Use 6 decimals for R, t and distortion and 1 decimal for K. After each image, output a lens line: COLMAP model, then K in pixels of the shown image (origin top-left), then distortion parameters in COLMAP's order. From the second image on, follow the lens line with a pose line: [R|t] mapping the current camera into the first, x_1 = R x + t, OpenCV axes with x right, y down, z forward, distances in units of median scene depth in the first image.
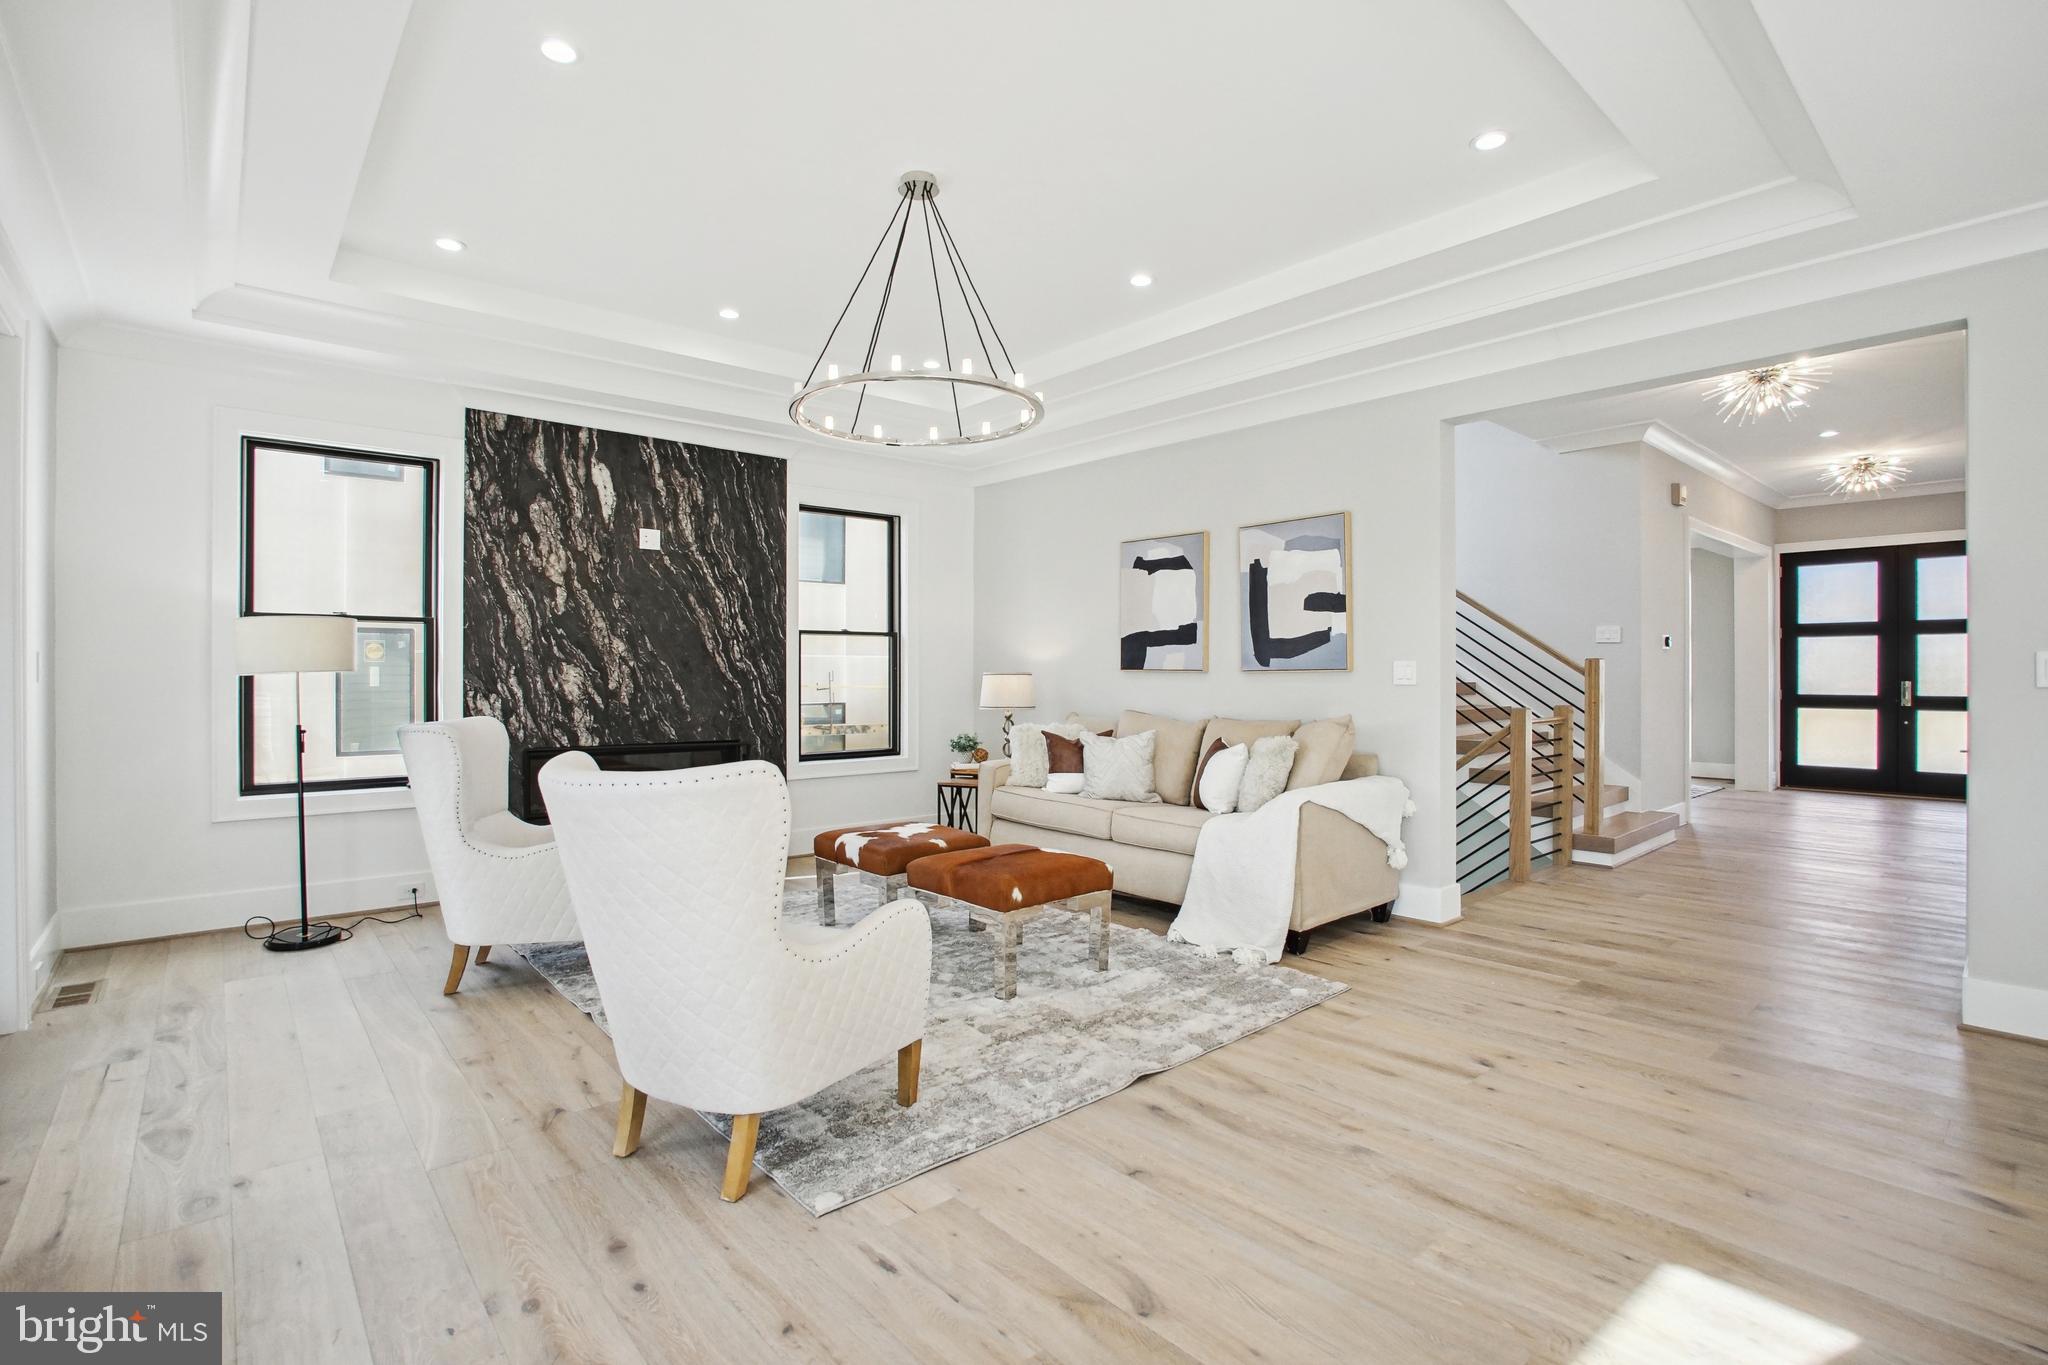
lens RADIAL K [[939.6, 0, 1017.5], [0, 939.6, 673.9], [0, 0, 1]] dist [-0.002733, 0.005325]
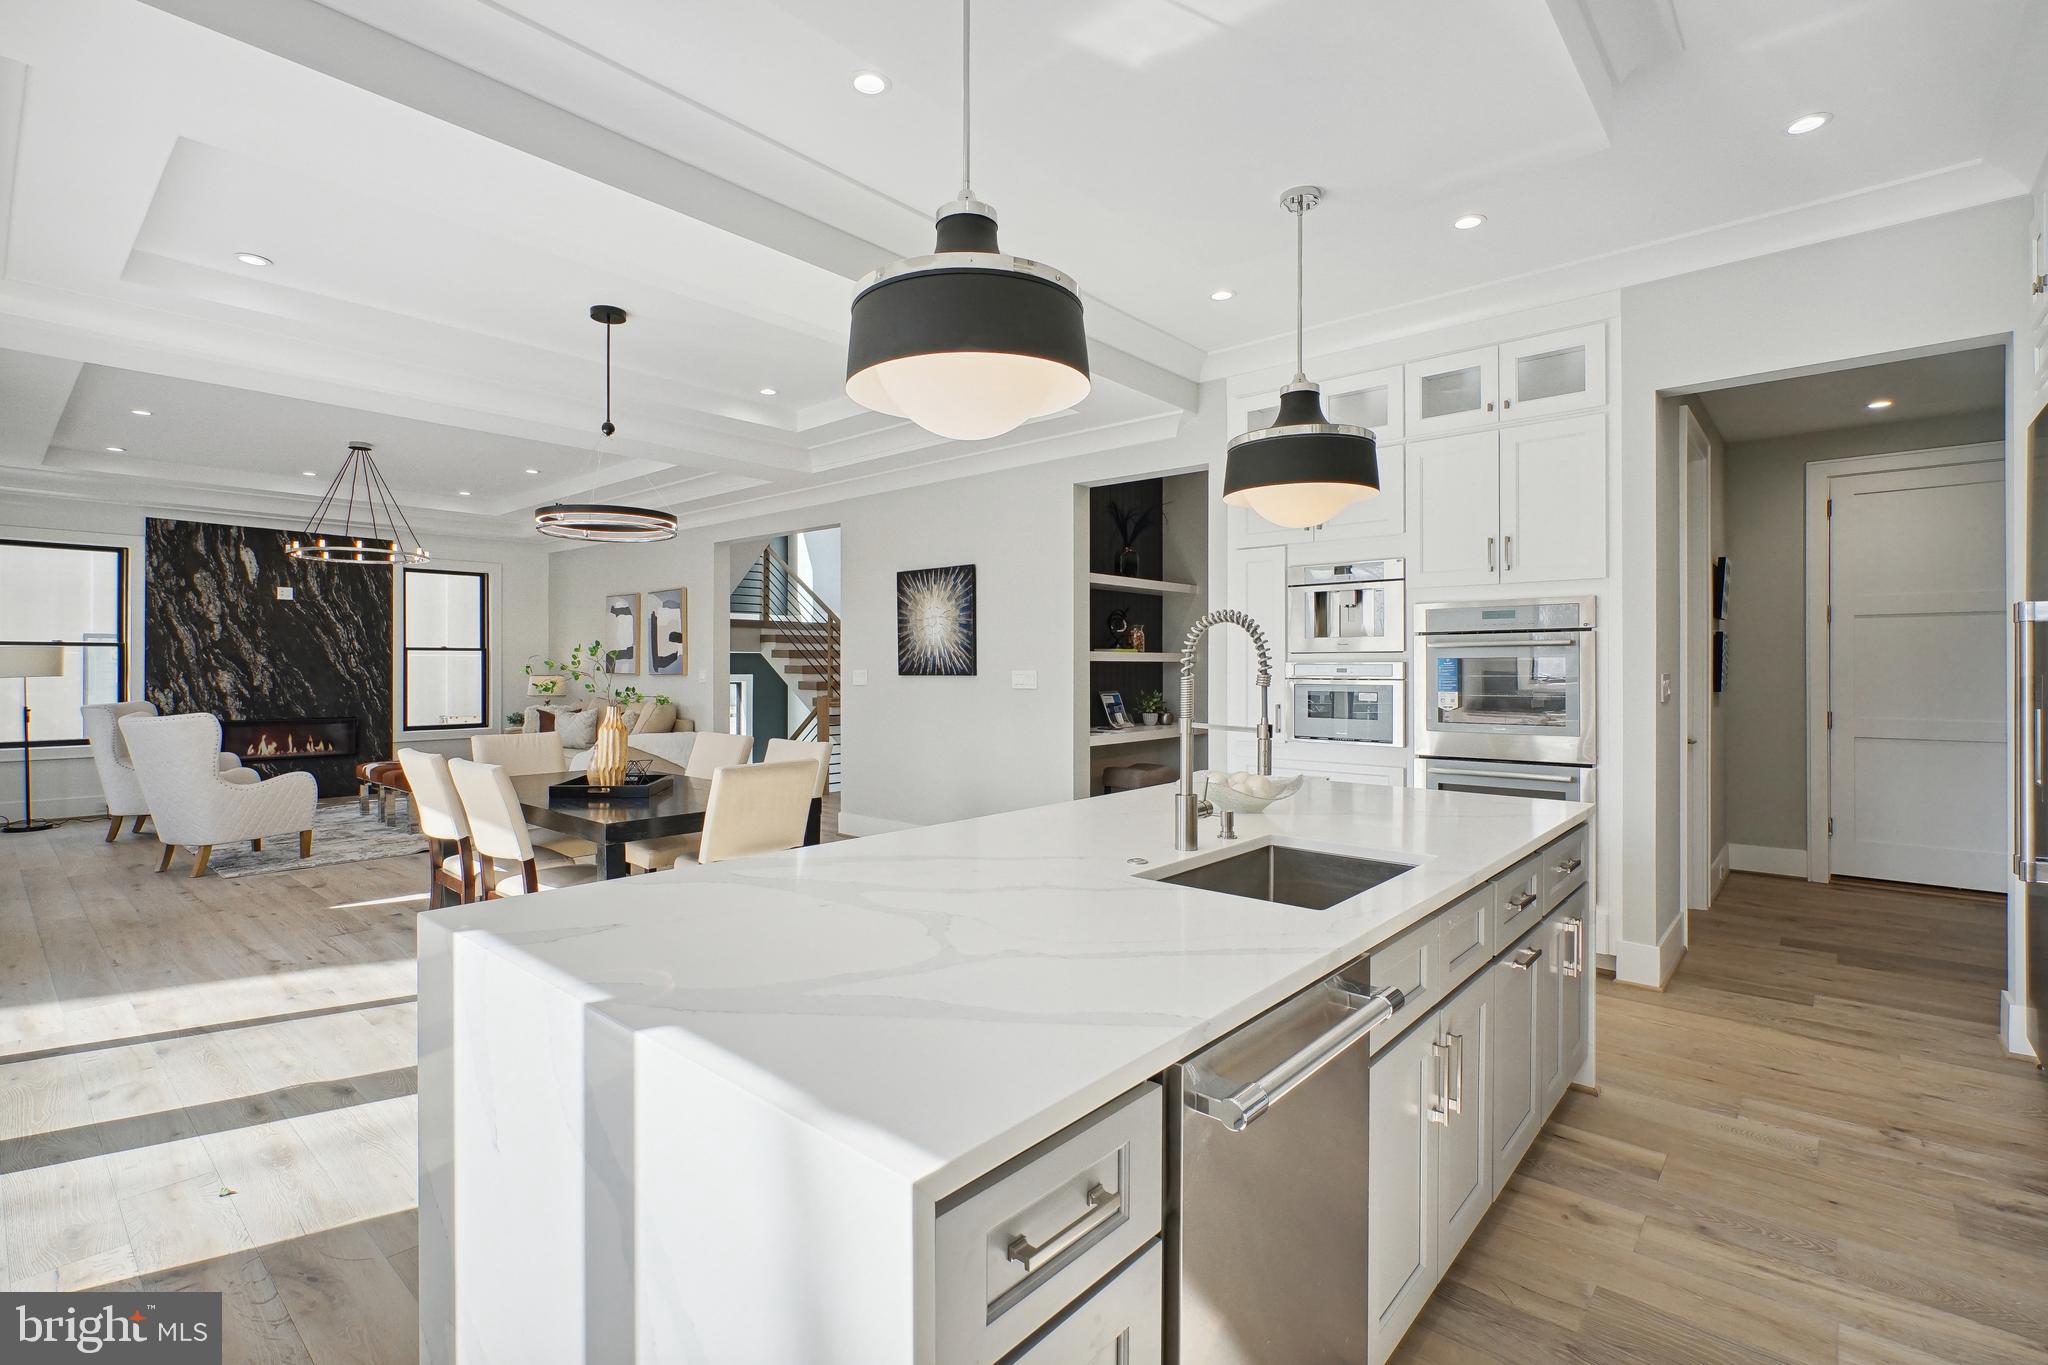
lens RADIAL K [[939.6, 0, 1062.3], [0, 939.6, 666.5], [0, 0, 1]] dist [-0.002733, 0.005325]
pose [[0.988410, -0.000718, 0.151808, 0.688270], [0.001054, 0.999997, -0.002134, -0.012010], [-0.151806, 0.002269, 0.988408, -0.807403]]
